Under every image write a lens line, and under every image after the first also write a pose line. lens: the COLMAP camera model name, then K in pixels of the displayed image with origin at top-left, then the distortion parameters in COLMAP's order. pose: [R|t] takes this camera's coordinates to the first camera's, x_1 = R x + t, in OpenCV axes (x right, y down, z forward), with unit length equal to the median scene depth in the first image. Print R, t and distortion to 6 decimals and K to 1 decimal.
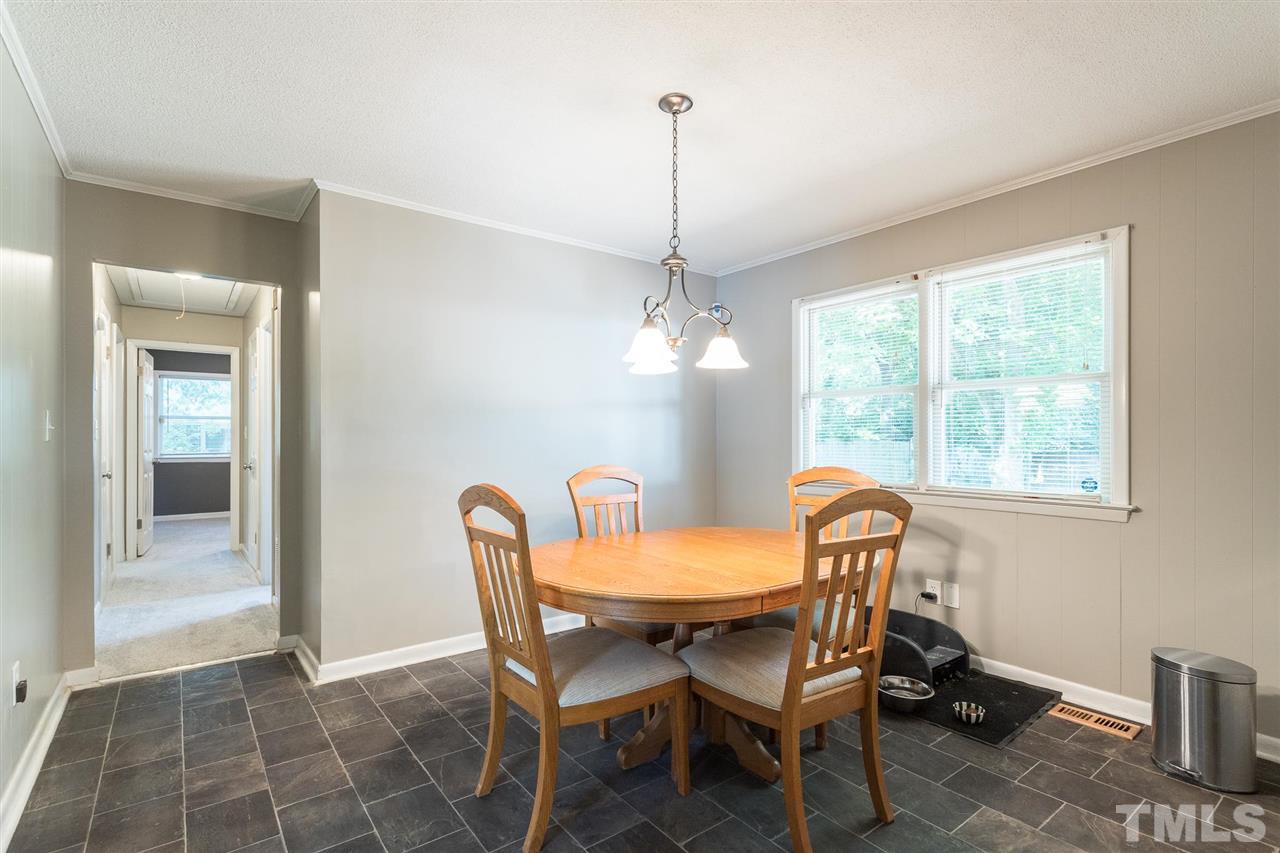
lens RADIAL K [[607.8, 0, 642.1], [0, 607.8, 437.0], [0, 0, 1]] dist [0.000648, 0.000216]
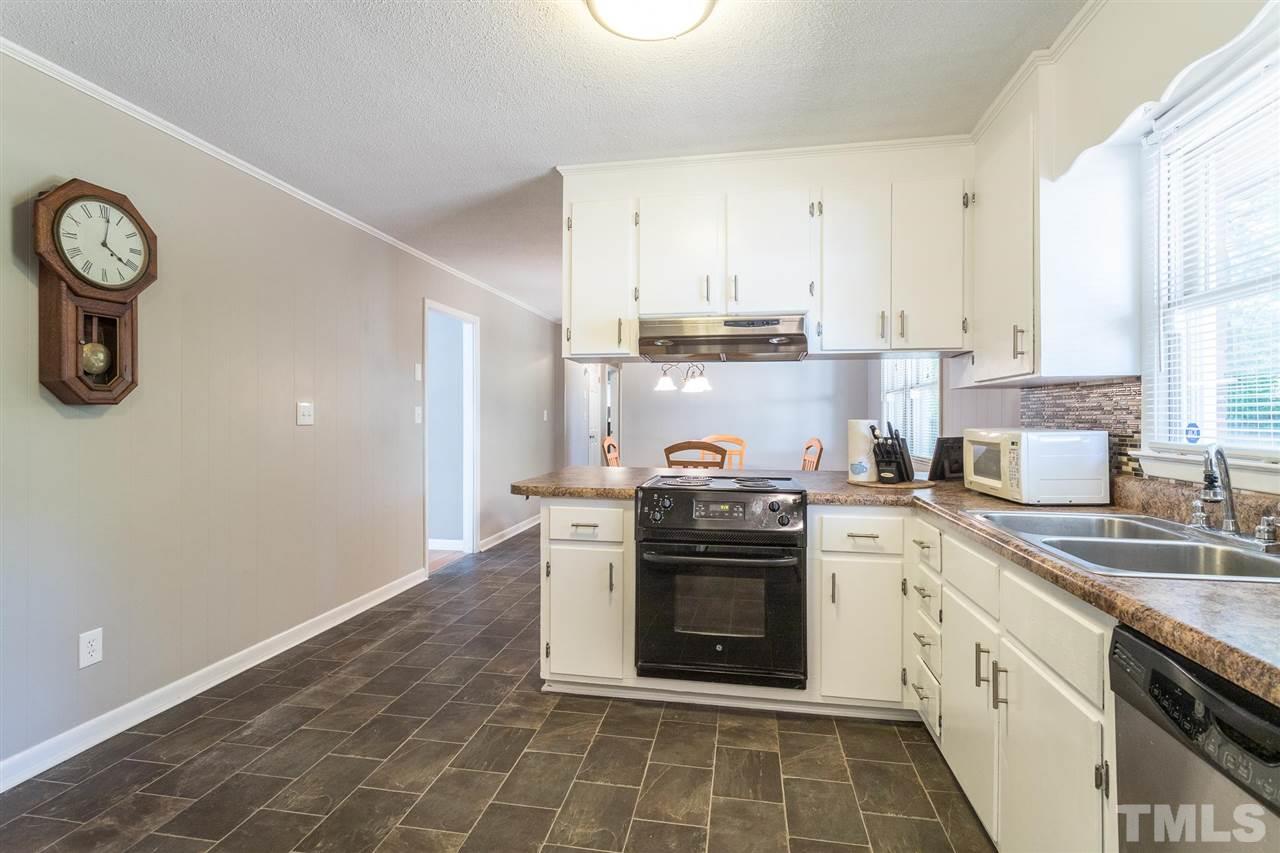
lens RADIAL K [[606.7, 0, 639.1], [0, 606.7, 417.9], [0, 0, 1]] dist [0.000969, 0.000220]
pose [[0.674429, 0.000015, -0.738340, 1.114715], [-0.001716, 0.999997, -0.001547, -0.004191], [0.738338, 0.002310, 0.674427, -0.475565]]
